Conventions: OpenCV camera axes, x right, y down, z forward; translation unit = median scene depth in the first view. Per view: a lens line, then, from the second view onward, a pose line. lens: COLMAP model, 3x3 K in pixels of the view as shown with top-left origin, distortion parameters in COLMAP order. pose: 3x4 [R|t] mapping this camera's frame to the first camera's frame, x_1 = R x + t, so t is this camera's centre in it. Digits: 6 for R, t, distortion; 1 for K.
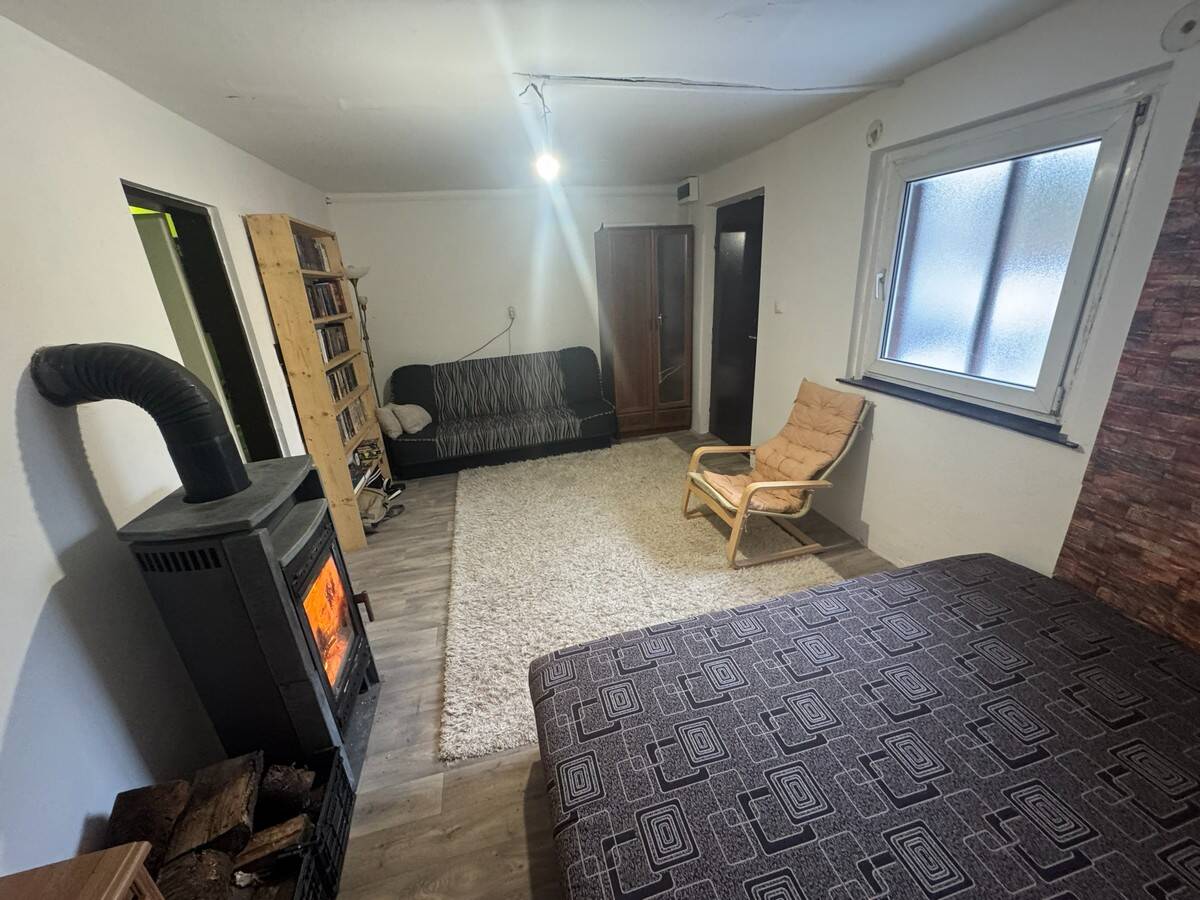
lens RADIAL K [[474.6, 0, 600.0], [0, 474.6, 450.0], [0, 0, 1]] dist [-0.014517, -0.000237]
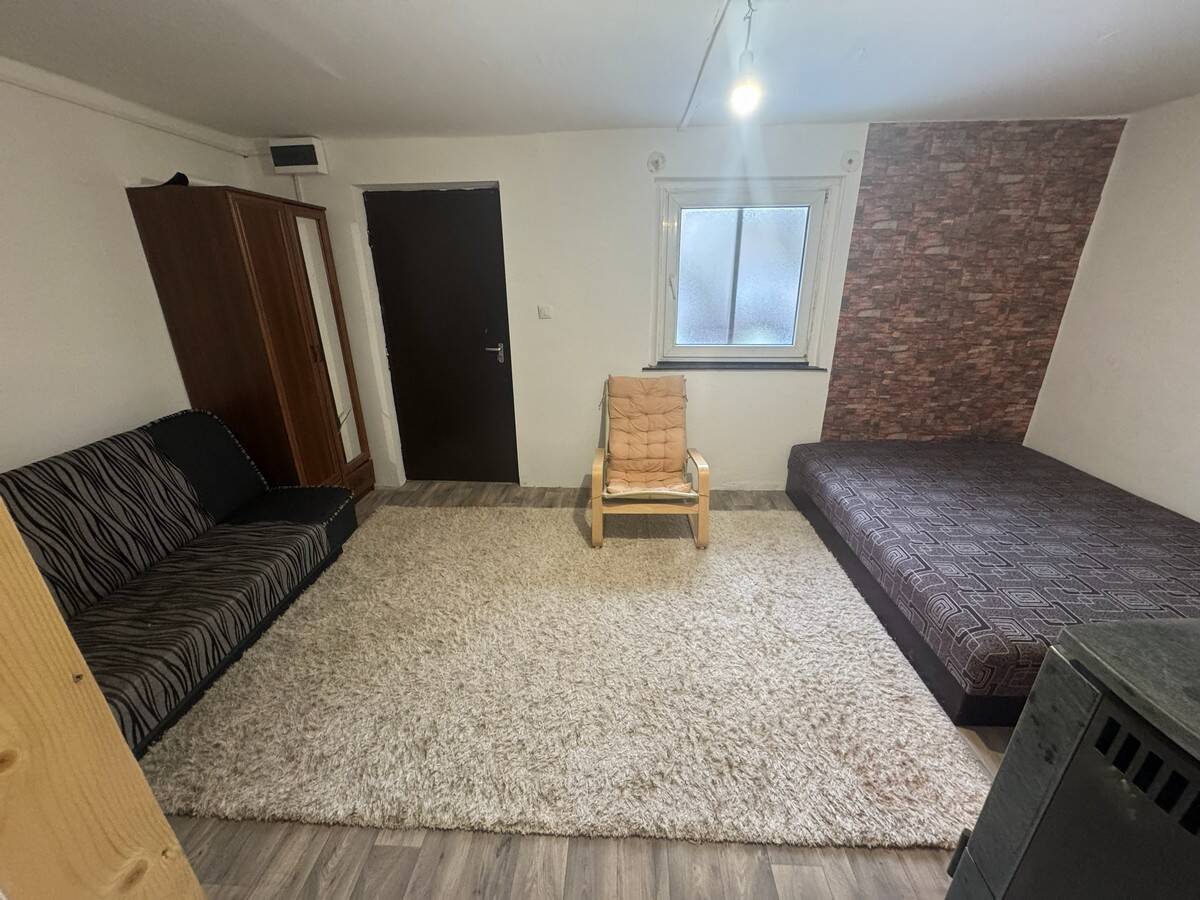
lens RADIAL K [[474.6, 0, 600.0], [0, 474.6, 450.0], [0, 0, 1]] dist [-0.014517, -0.000237]
pose [[0.291572, -0.280931, 0.914365, -0.992314], [0.326841, 0.927627, 0.180783, -0.319255], [-0.898978, 0.246141, 0.362290, 1.103174]]
